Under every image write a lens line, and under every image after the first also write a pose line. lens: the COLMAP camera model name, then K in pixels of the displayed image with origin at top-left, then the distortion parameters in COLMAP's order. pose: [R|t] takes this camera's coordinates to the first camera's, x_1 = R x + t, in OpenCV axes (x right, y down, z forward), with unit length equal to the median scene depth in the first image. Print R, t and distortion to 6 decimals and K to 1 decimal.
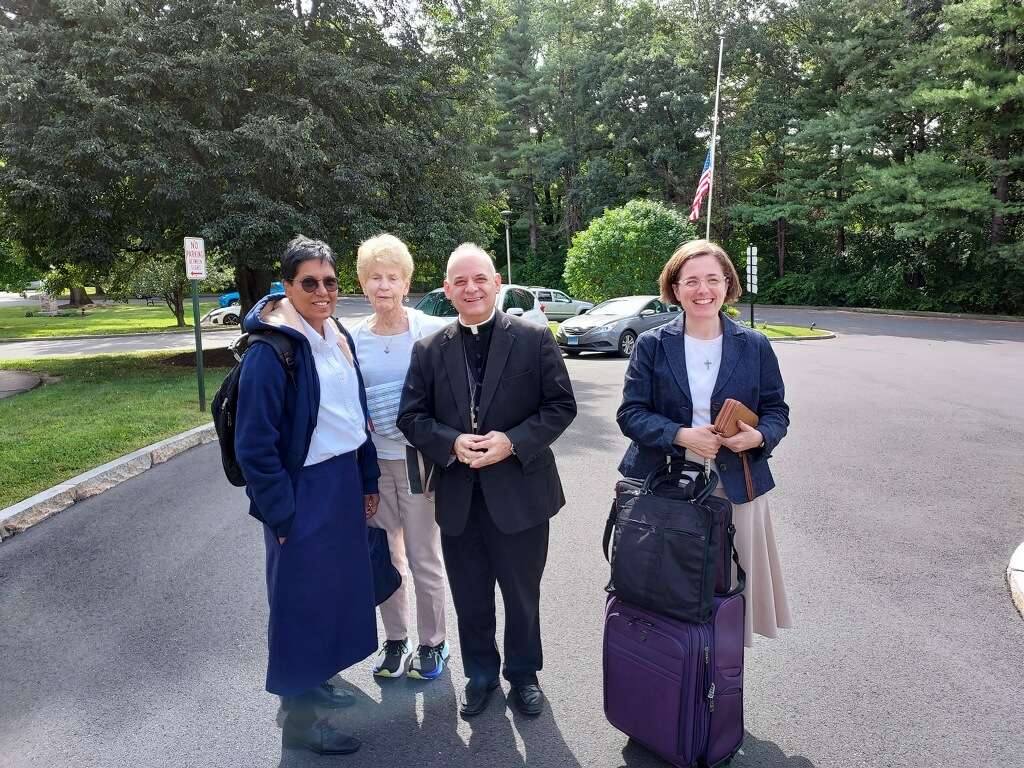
lens RADIAL K [[732.2, 0, 513.4], [0, 732.2, 383.6], [0, 0, 1]] dist [0.032908, 0.002043]
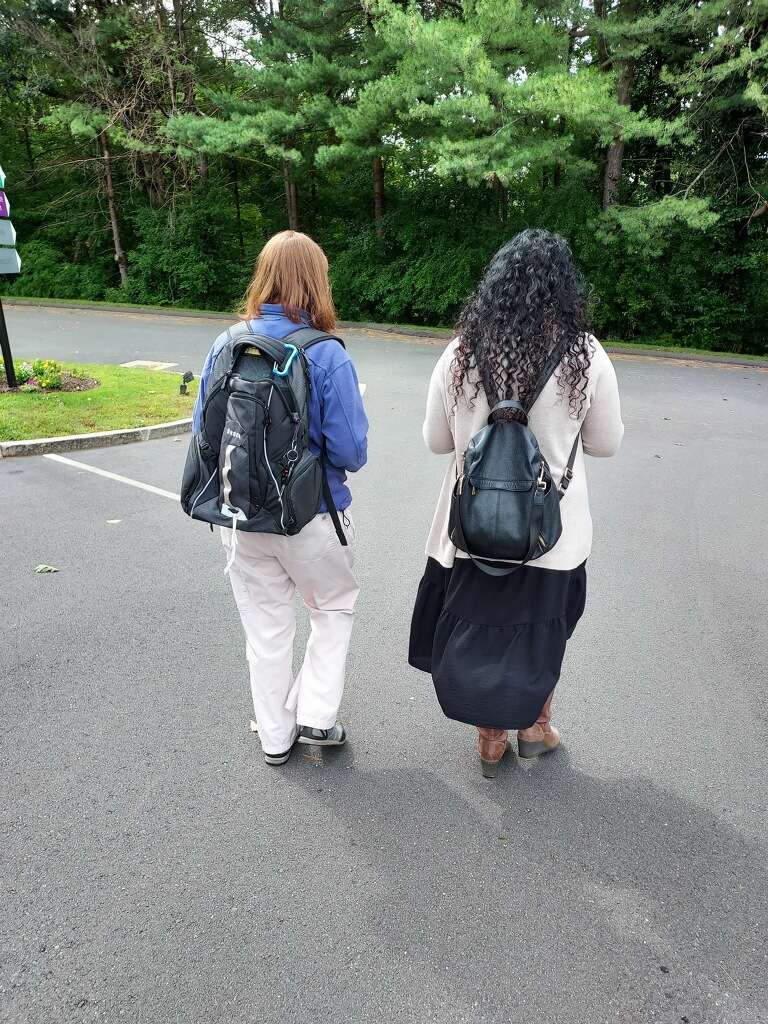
lens RADIAL K [[732.2, 0, 379.7], [0, 732.2, 521.1], [0, 0, 1]] dist [0.032908, 0.002043]
pose [[0.949290, -0.066961, 0.307189, 0.320024], [0.016418, 0.986281, 0.164255, -0.055561], [-0.313974, -0.150882, 0.937366, 0.537429]]
